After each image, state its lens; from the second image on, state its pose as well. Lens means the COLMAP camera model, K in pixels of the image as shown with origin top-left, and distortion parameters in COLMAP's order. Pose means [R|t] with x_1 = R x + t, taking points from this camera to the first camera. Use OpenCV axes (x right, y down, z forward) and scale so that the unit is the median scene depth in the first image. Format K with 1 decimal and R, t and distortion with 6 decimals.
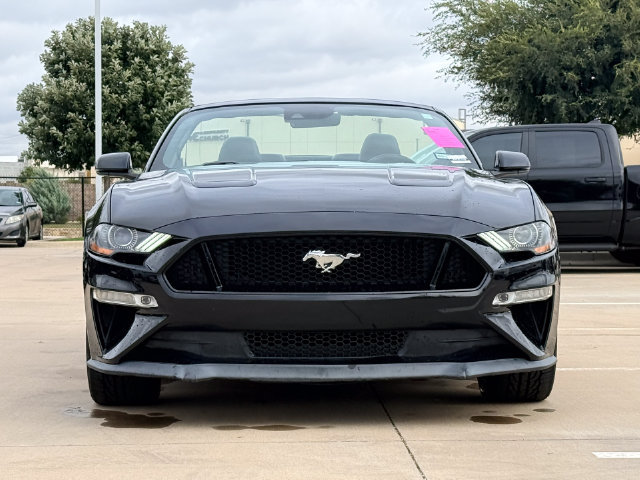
lens RADIAL K [[1514.2, 0, 280.6], [0, 1514.2, 239.8], [0, 0, 1]] dist [0.026370, -0.906211]
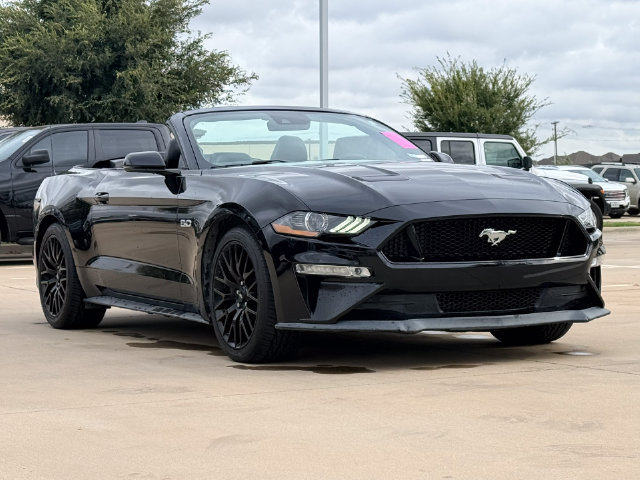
lens RADIAL K [[1537.2, 0, 319.0], [0, 1537.2, 262.7], [0, 0, 1]] dist [0.001731, 0.610461]
pose [[0.894552, -0.027142, 0.446139, -0.691749], [0.020202, 0.999590, 0.020305, 0.006415], [-0.446507, -0.009151, 0.894733, -0.121012]]
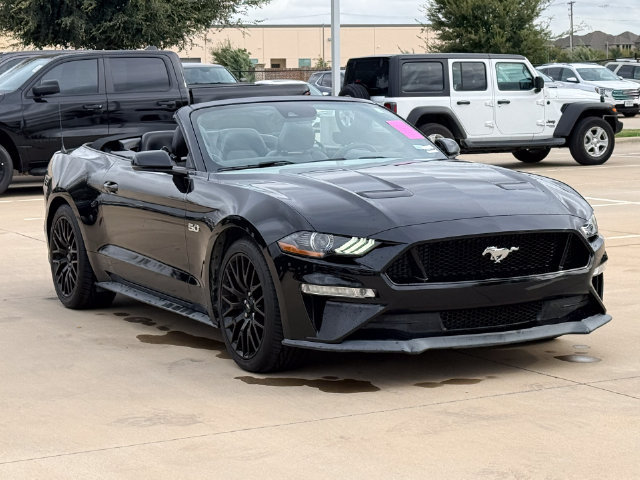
lens RADIAL K [[1537.2, 0, 319.0], [0, 1537.2, 262.7], [0, 0, 1]] dist [0.001731, 0.610461]
pose [[0.898456, -0.067171, 0.433895, -0.688193], [0.026102, 0.994652, 0.099934, -0.116062], [-0.438287, -0.078461, 0.895404, -0.137929]]
